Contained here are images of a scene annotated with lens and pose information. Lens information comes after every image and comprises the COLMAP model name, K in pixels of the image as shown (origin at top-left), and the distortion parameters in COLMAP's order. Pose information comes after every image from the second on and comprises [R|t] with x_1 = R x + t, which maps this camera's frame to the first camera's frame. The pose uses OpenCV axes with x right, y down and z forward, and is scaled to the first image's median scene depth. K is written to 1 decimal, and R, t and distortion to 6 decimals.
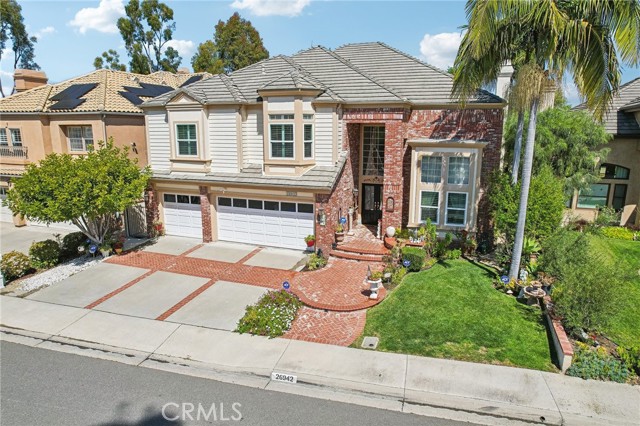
lens RADIAL K [[413.3, 0, 323.4], [0, 413.3, 215.9], [0, 0, 1]] dist [-0.089459, 0.084268]
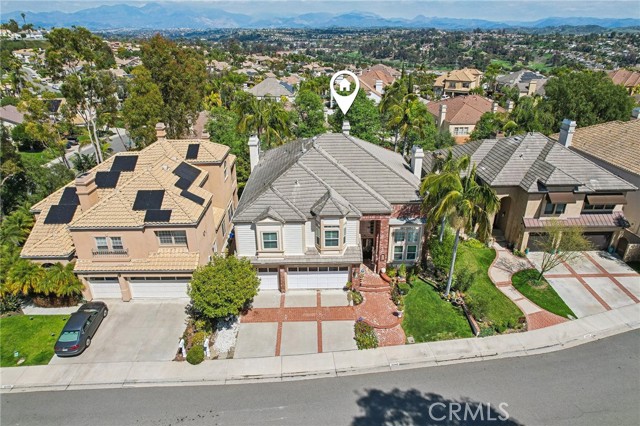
lens RADIAL K [[413.3, 0, 323.4], [0, 413.3, 215.9], [0, 0, 1]] dist [-0.089459, 0.084268]
pose [[0.925198, -0.160664, 0.343796, -0.732122], [0.083357, 0.969870, 0.228919, -0.685600], [-0.370217, -0.183137, 0.910714, -0.628001]]
